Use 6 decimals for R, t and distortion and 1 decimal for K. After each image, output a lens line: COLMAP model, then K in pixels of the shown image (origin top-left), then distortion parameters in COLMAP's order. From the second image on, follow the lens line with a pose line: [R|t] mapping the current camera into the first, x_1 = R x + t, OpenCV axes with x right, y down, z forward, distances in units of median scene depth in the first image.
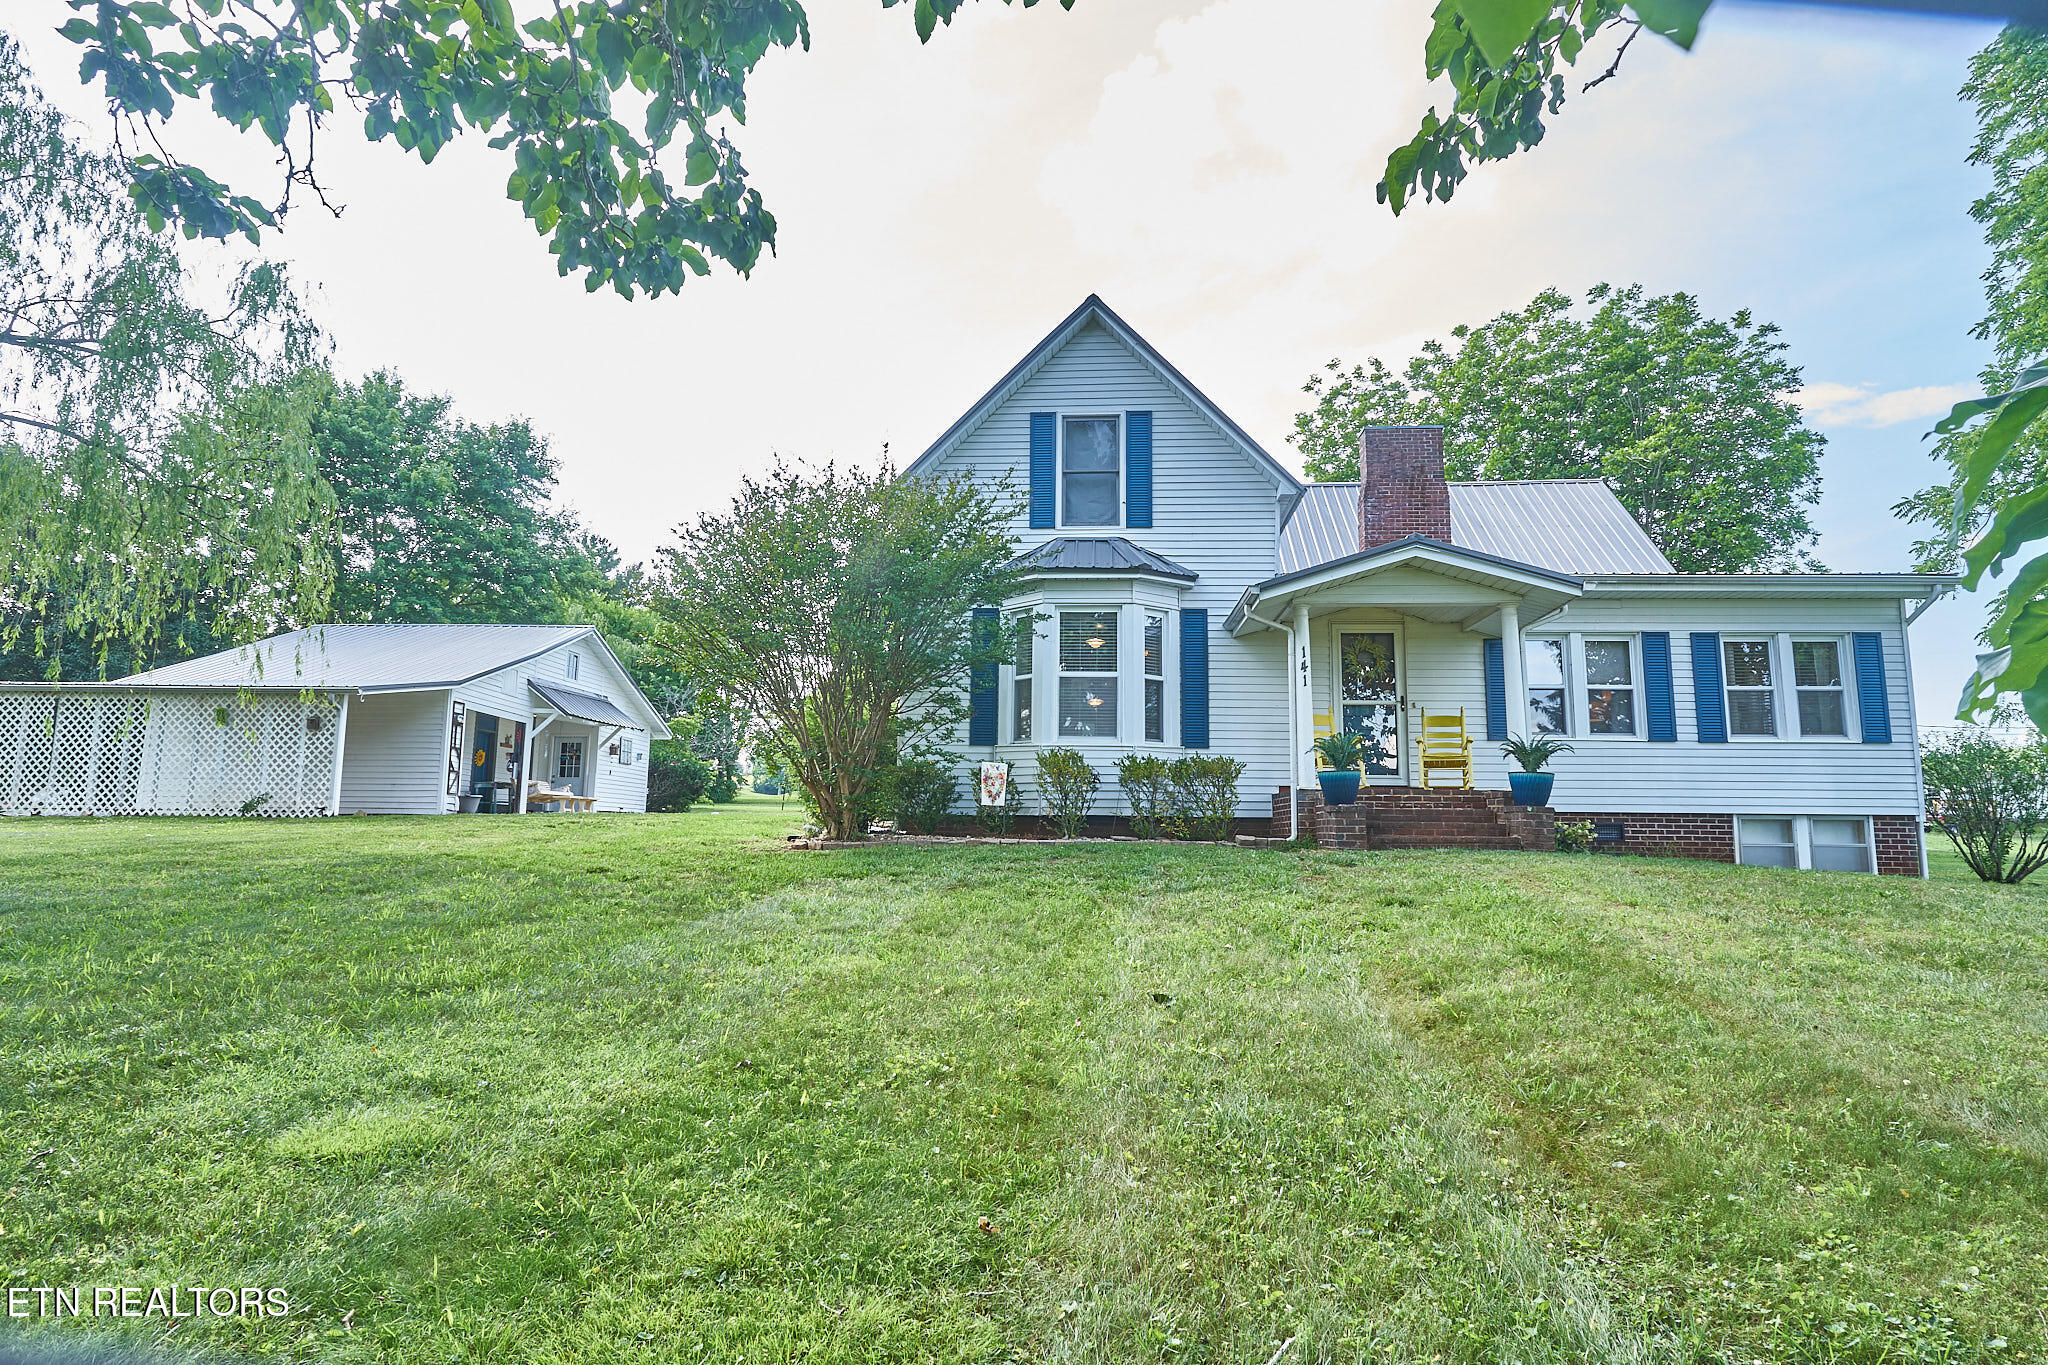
lens RADIAL K [[1073.0, 0, 1027.8], [0, 1073.0, 682.1], [0, 0, 1]] dist [-0.001142, -0.001440]
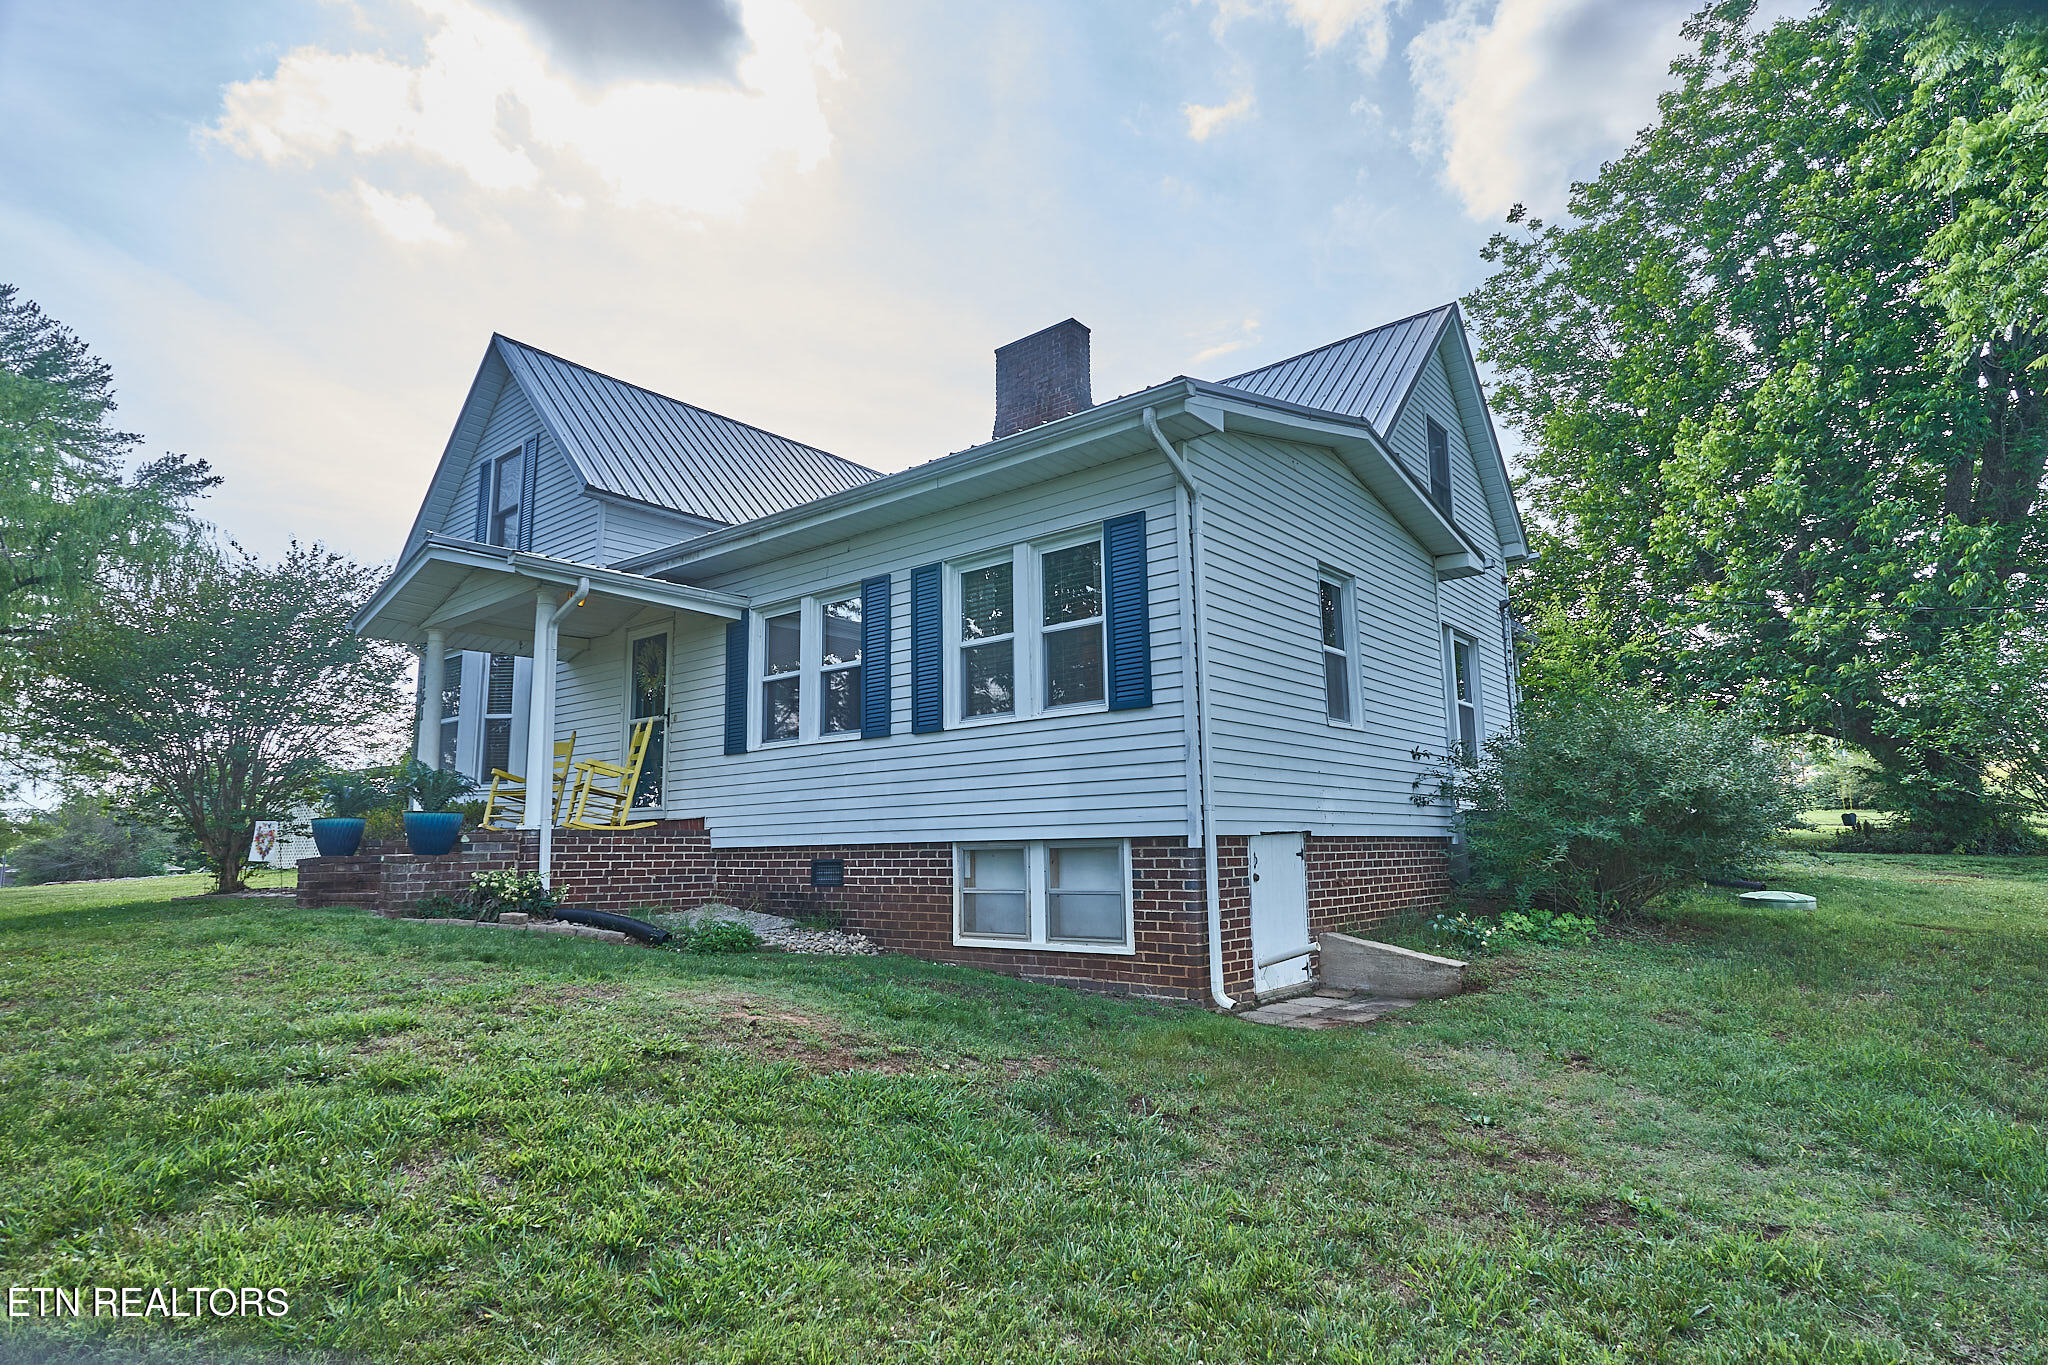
lens RADIAL K [[1073.0, 0, 1025.6], [0, 1073.0, 685.7], [0, 0, 1]] dist [-0.001142, -0.001440]
pose [[0.799419, -0.115617, -0.589544, 1.068234], [0.109718, 0.992900, -0.045943, 0.063746], [0.590670, -0.027956, 0.806429, 0.507701]]
